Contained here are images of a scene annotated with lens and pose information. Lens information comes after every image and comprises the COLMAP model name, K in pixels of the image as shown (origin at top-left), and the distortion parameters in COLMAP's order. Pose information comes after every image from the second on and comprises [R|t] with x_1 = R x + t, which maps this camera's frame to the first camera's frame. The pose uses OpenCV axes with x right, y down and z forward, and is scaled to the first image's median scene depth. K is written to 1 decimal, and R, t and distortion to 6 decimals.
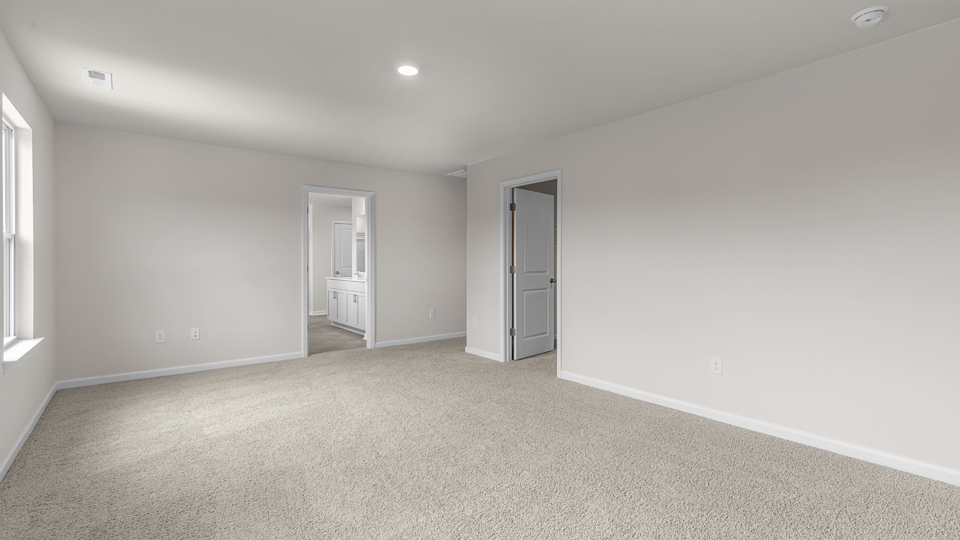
lens RADIAL K [[432.6, 0, 481.3], [0, 432.6, 269.9], [0, 0, 1]] dist [0.002285, 0.000201]
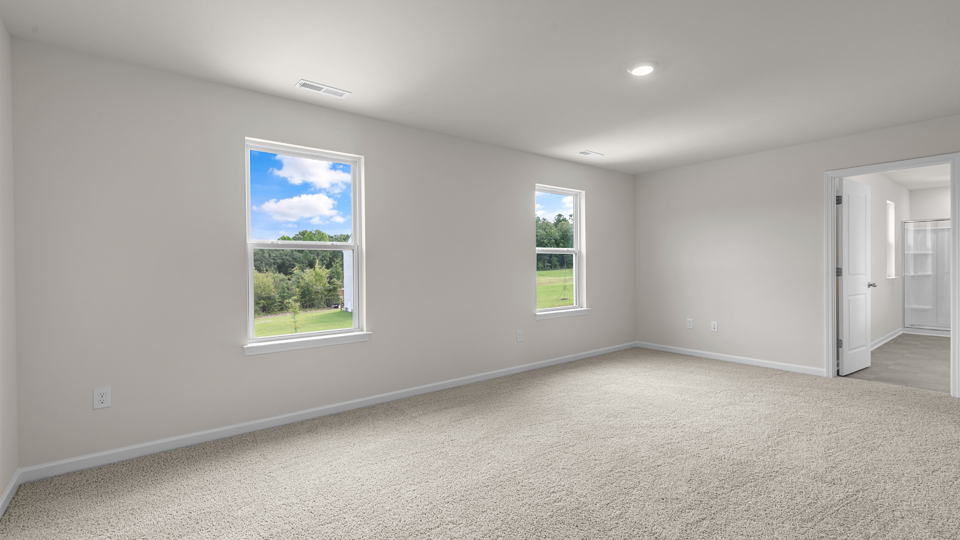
lens RADIAL K [[432.6, 0, 481.3], [0, 432.6, 269.9], [0, 0, 1]] dist [0.002285, 0.000201]
pose [[0.010133, 0.010930, -0.999889, 0.615787], [-0.011908, 0.999871, 0.010809, -0.009932], [0.999878, 0.011798, 0.010262, 0.463931]]
